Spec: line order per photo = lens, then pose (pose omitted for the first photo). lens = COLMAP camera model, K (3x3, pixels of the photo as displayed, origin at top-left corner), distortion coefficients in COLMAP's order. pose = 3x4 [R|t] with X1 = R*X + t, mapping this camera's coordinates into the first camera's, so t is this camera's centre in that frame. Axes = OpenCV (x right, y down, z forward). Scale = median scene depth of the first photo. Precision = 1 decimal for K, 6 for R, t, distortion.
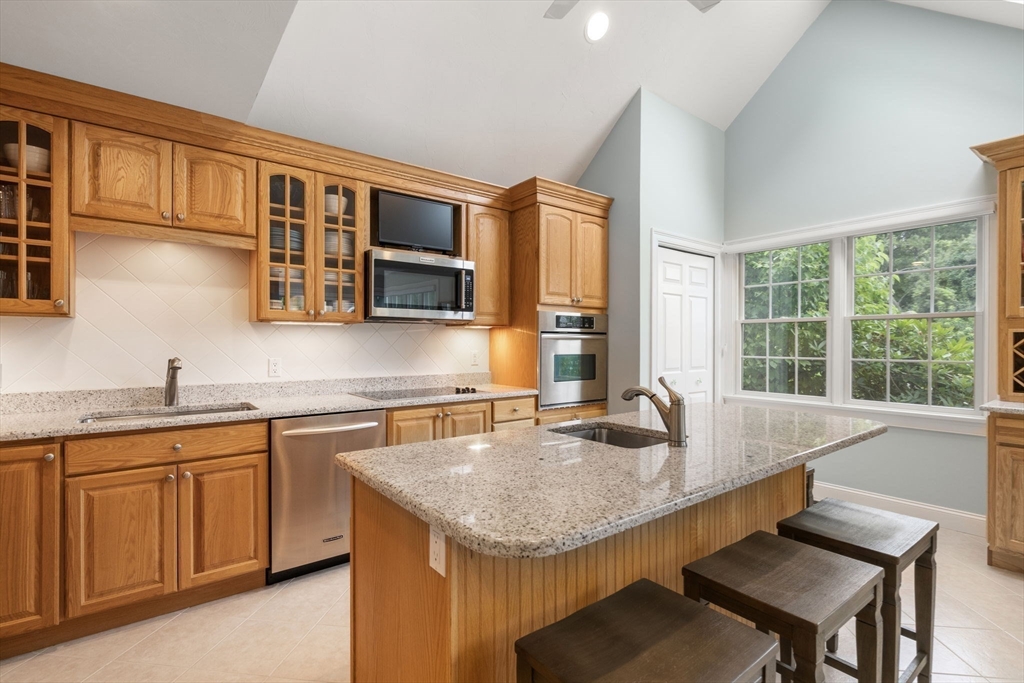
lens RADIAL K [[478.7, 0, 512.0], [0, 478.7, 342.5], [0, 0, 1]] dist [0.001448, 0.001294]
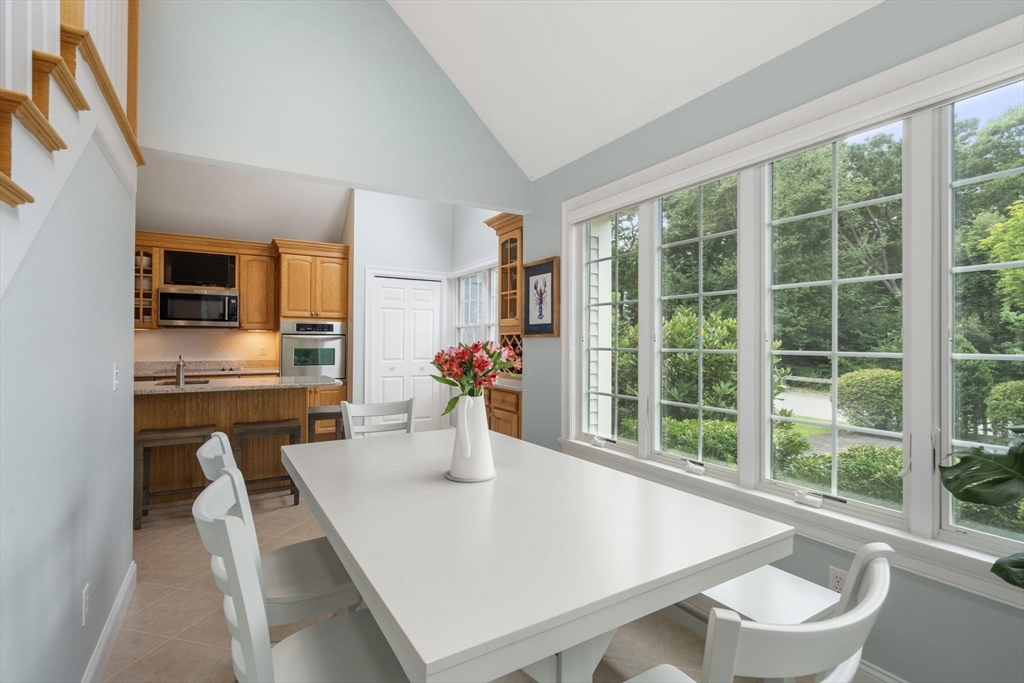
lens RADIAL K [[478.7, 0, 510.2], [0, 478.7, 340.1], [0, 0, 1]] dist [0.001448, 0.001294]
pose [[0.992076, -0.000113, -0.125639, 1.016695], [-0.001259, 0.999940, -0.010840, 0.015152], [0.125632, 0.010913, 0.992017, -0.487512]]
